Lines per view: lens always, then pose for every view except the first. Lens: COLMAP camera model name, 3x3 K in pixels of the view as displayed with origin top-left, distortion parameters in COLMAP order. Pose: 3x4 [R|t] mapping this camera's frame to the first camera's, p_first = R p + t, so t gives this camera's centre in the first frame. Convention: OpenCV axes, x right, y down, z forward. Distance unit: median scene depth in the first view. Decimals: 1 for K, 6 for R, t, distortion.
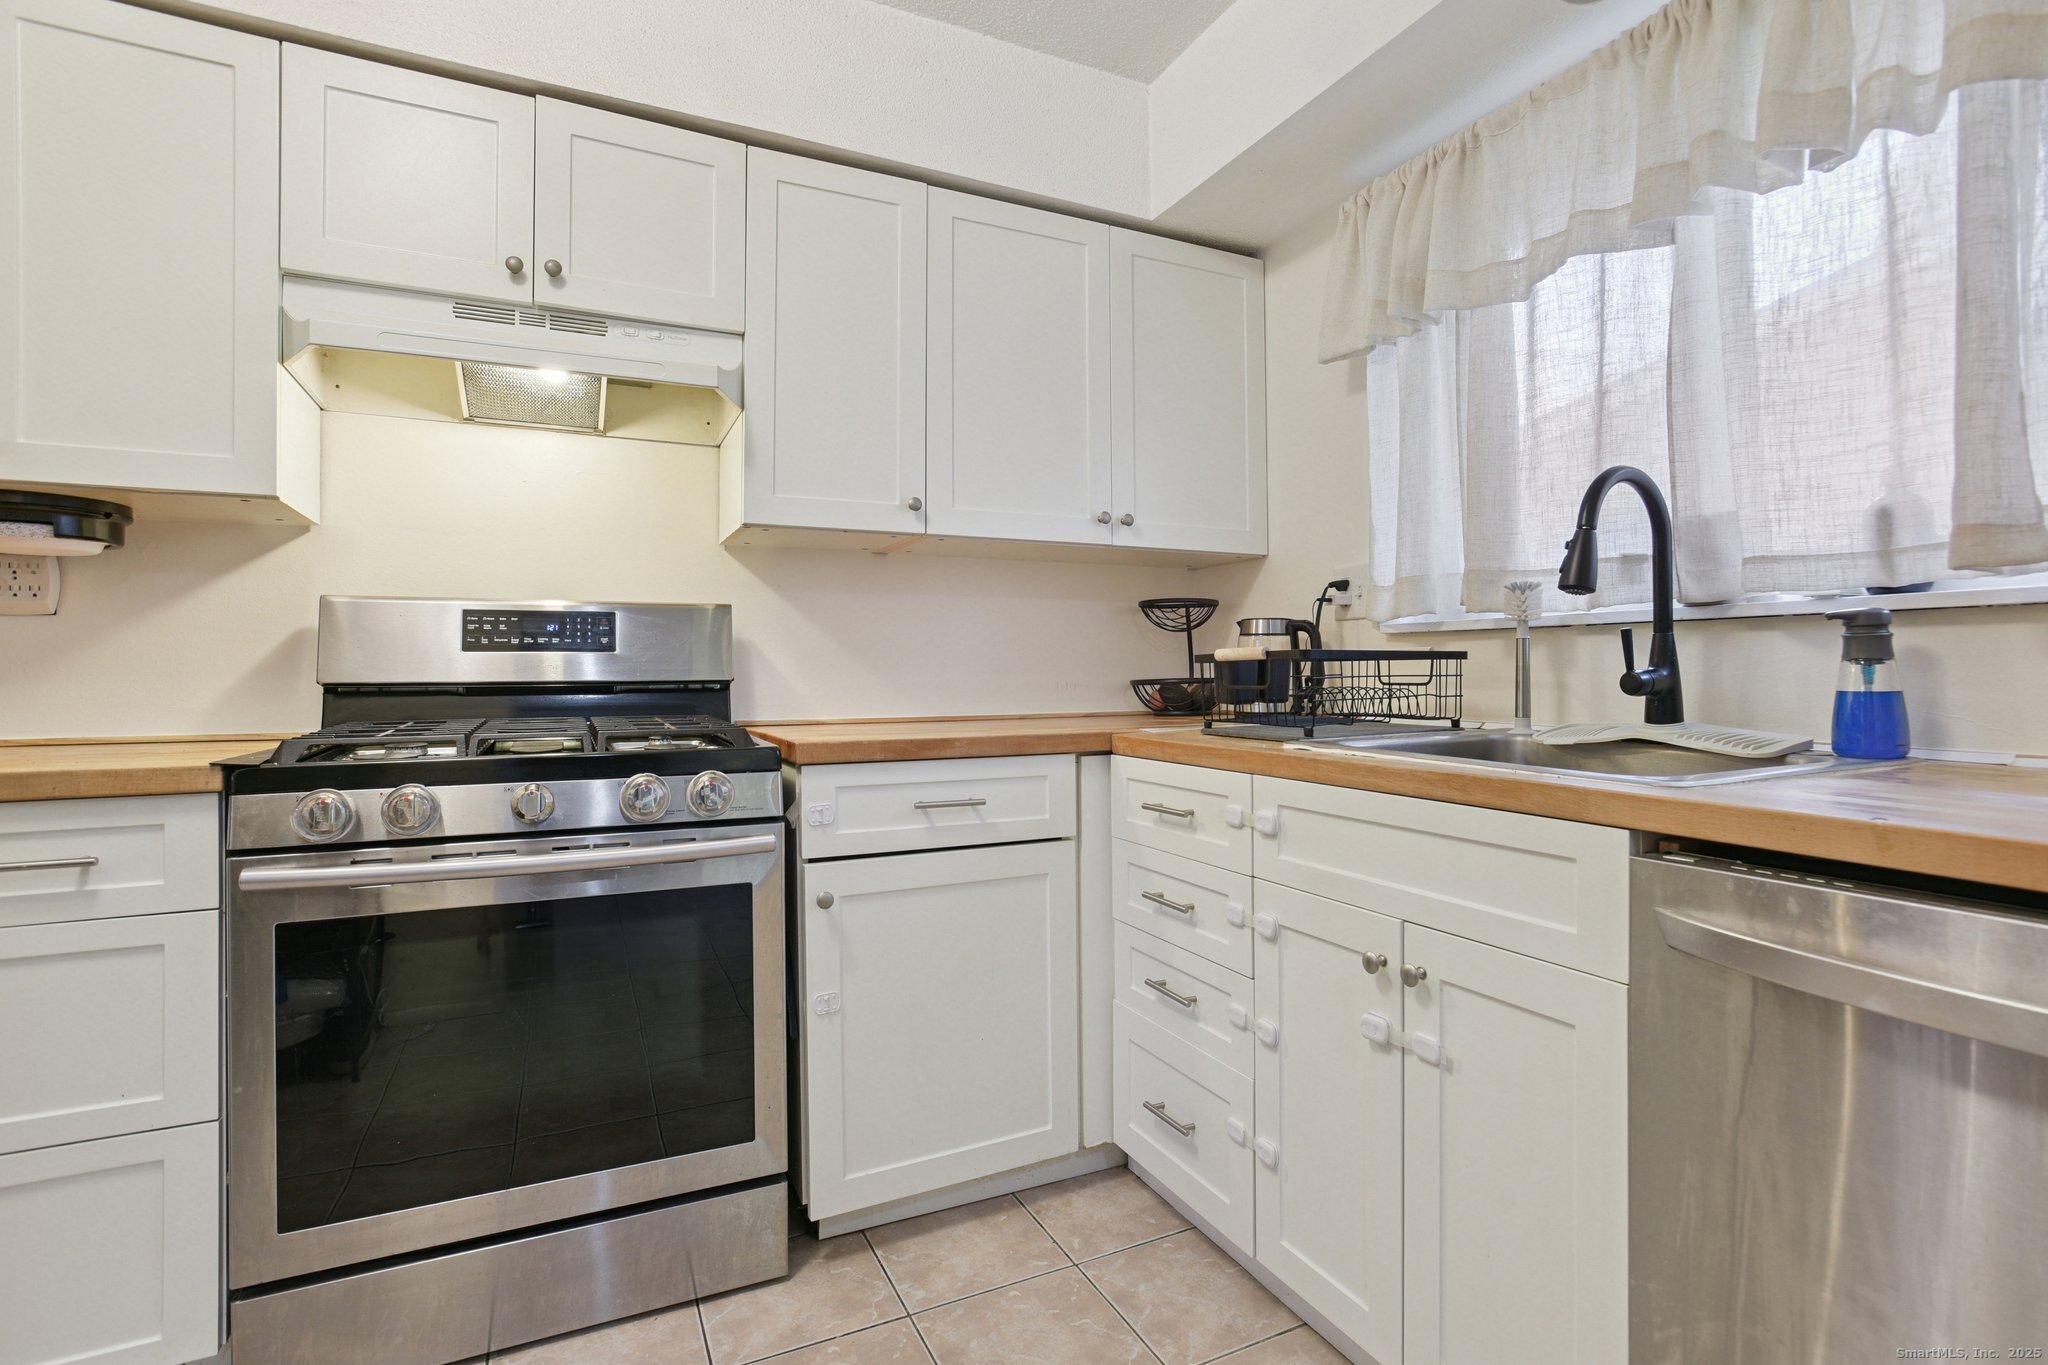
lens RADIAL K [[1002.9, 0, 1043.1], [0, 1002.9, 658.4], [0, 0, 1]] dist [-0.038556, 0.018963]
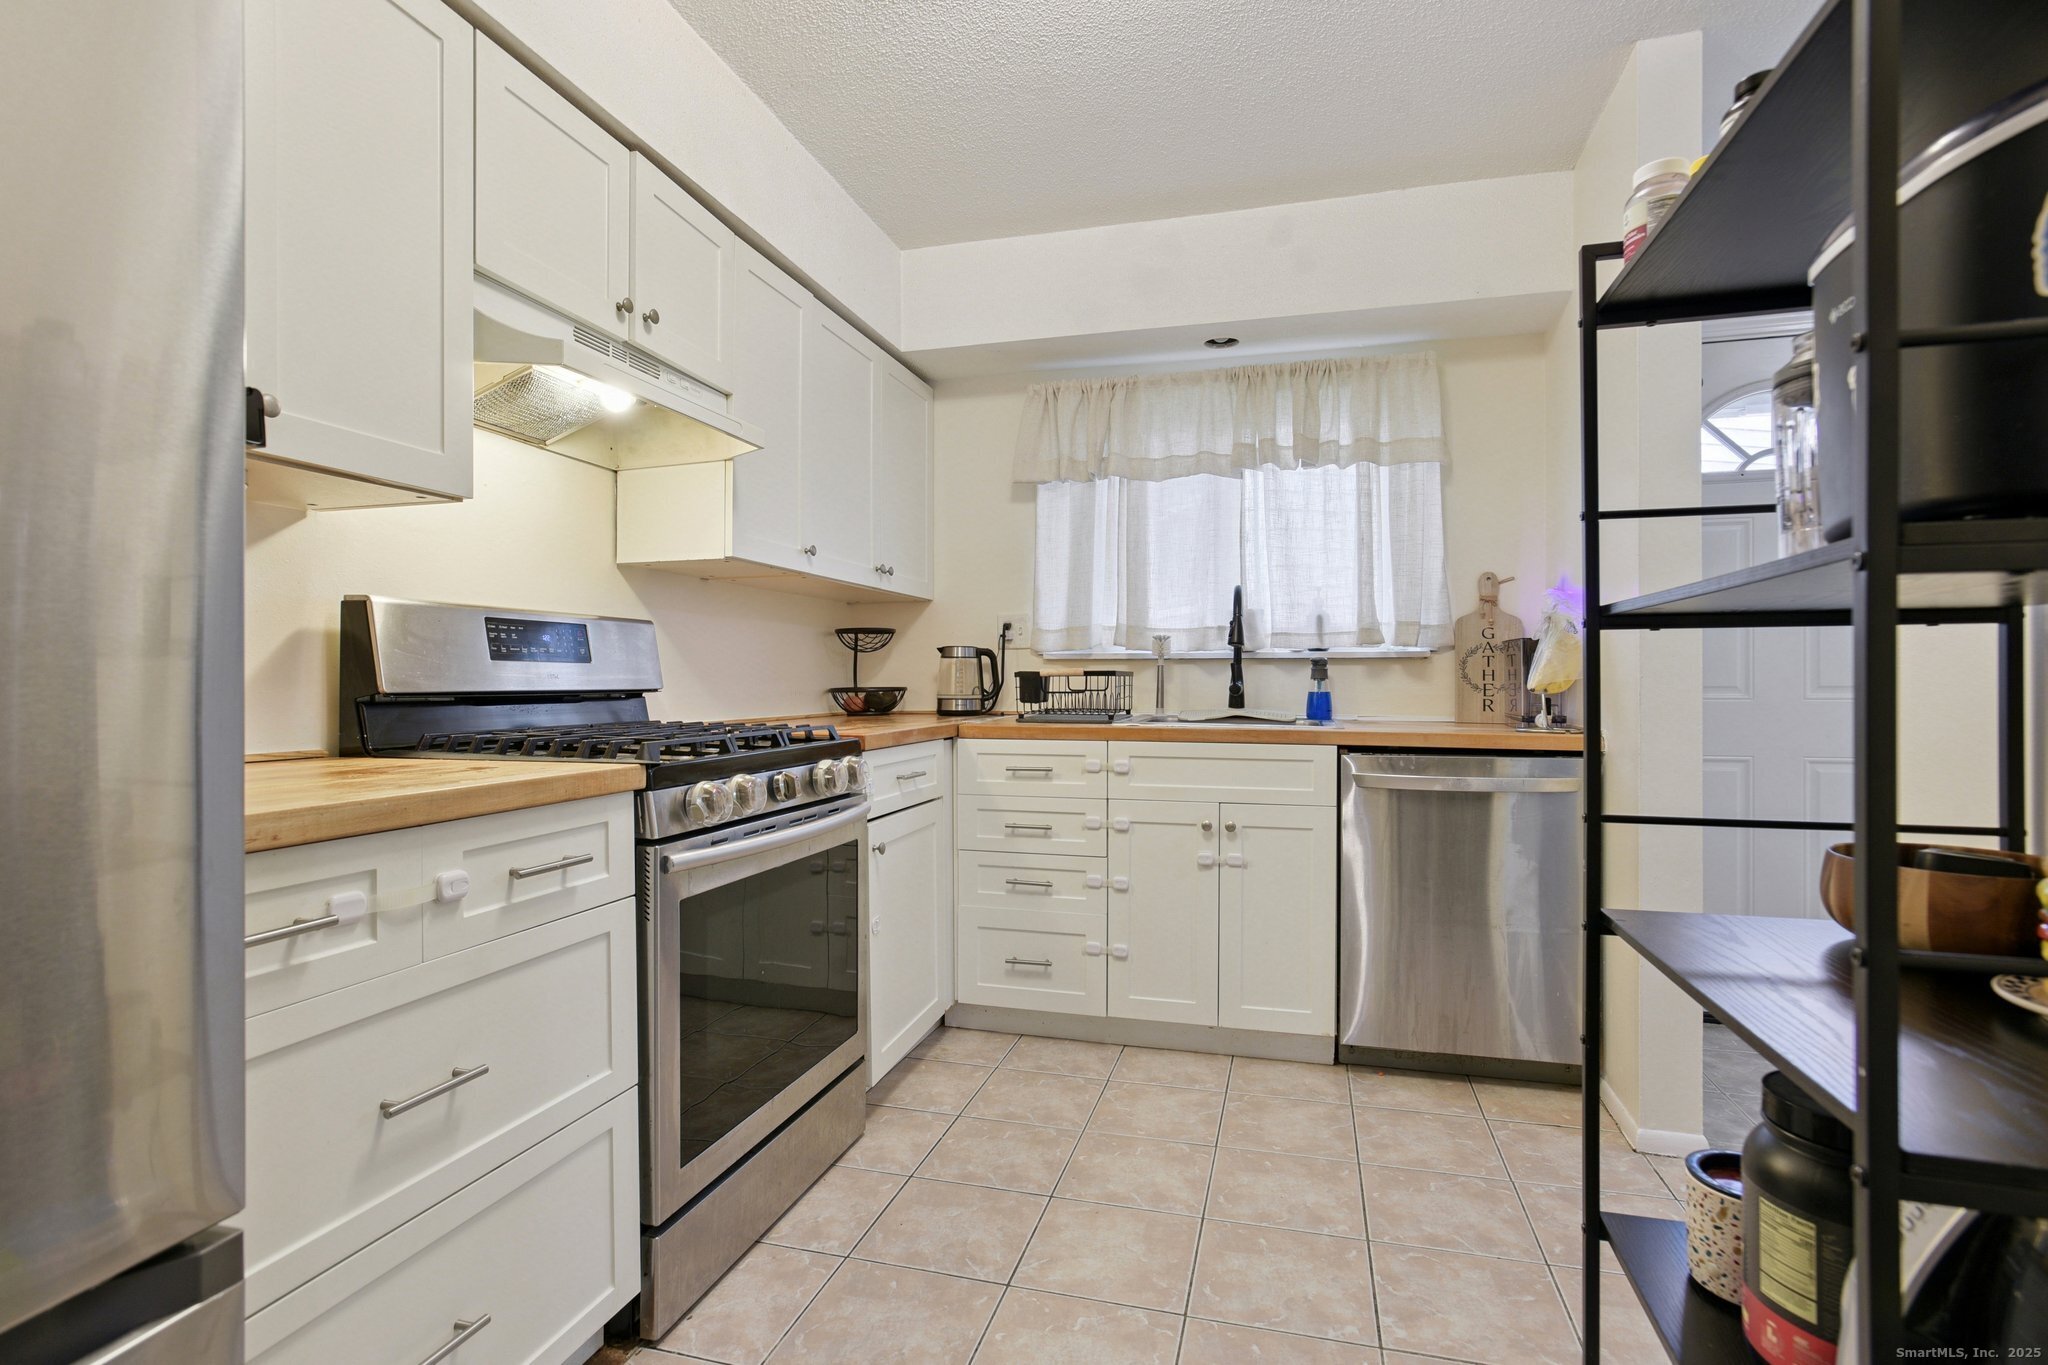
lens RADIAL K [[1002.9, 0, 1043.6], [0, 1002.9, 676.5], [0, 0, 1]] dist [-0.038556, 0.018963]
pose [[0.651231, 0.007304, 0.758844, -1.088420], [-0.013035, 0.999914, 0.001563, 0.000464], [-0.758767, -0.010909, 0.651270, -0.058762]]
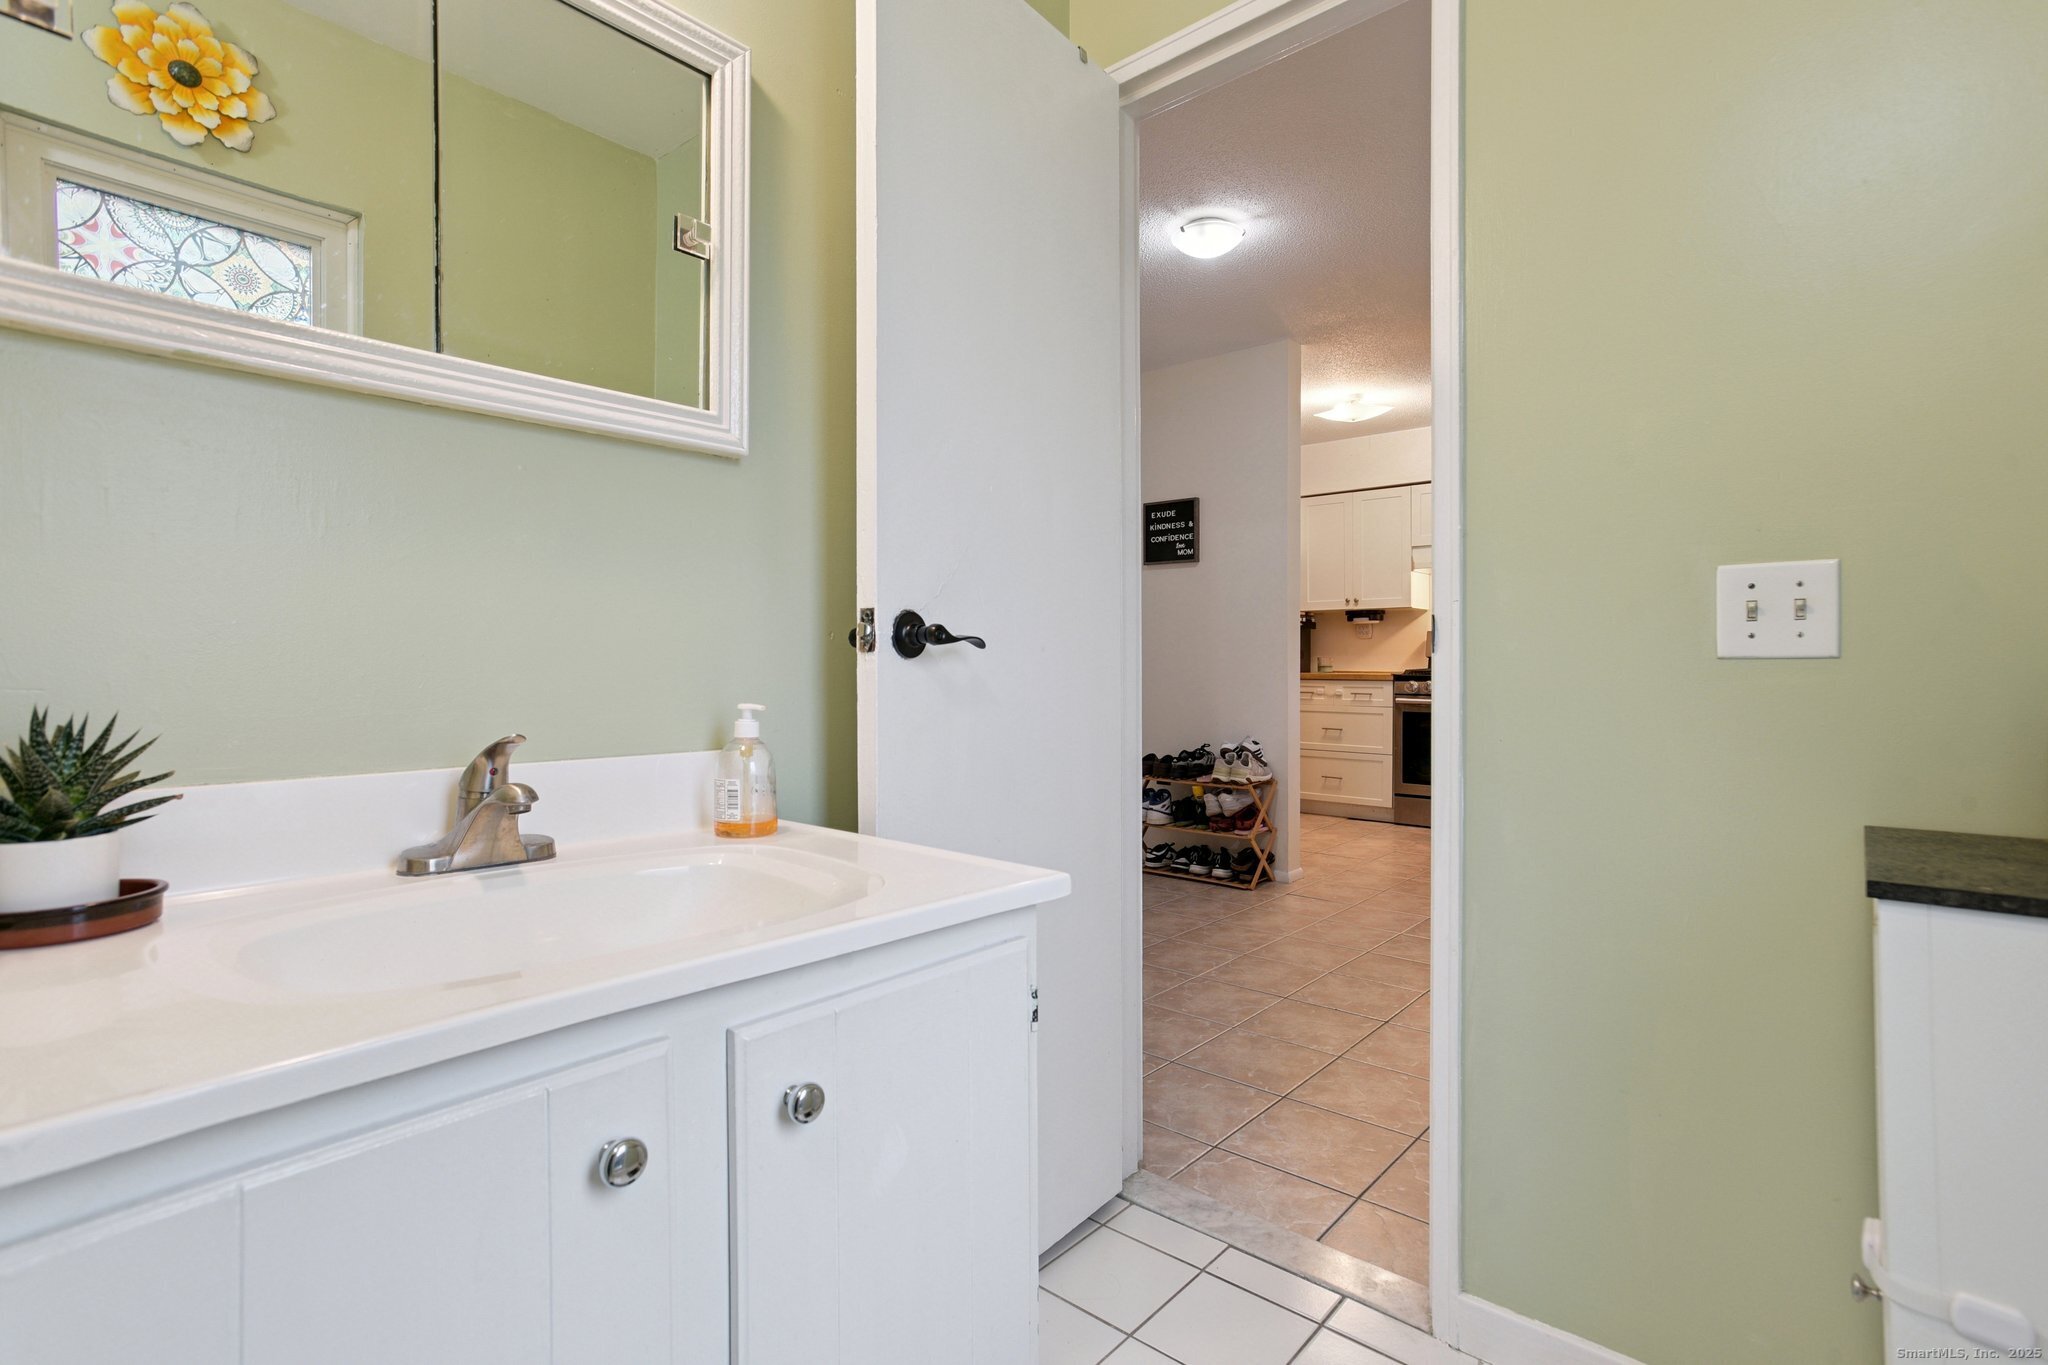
lens RADIAL K [[1002.9, 0, 1017.4], [0, 1002.9, 665.5], [0, 0, 1]] dist [-0.038556, 0.018963]
pose [[0.385101, 0.011006, -0.922809, 2.056852], [0.011432, 0.999795, 0.016695, -0.019241], [0.922804, -0.016979, 0.384896, -1.770544]]
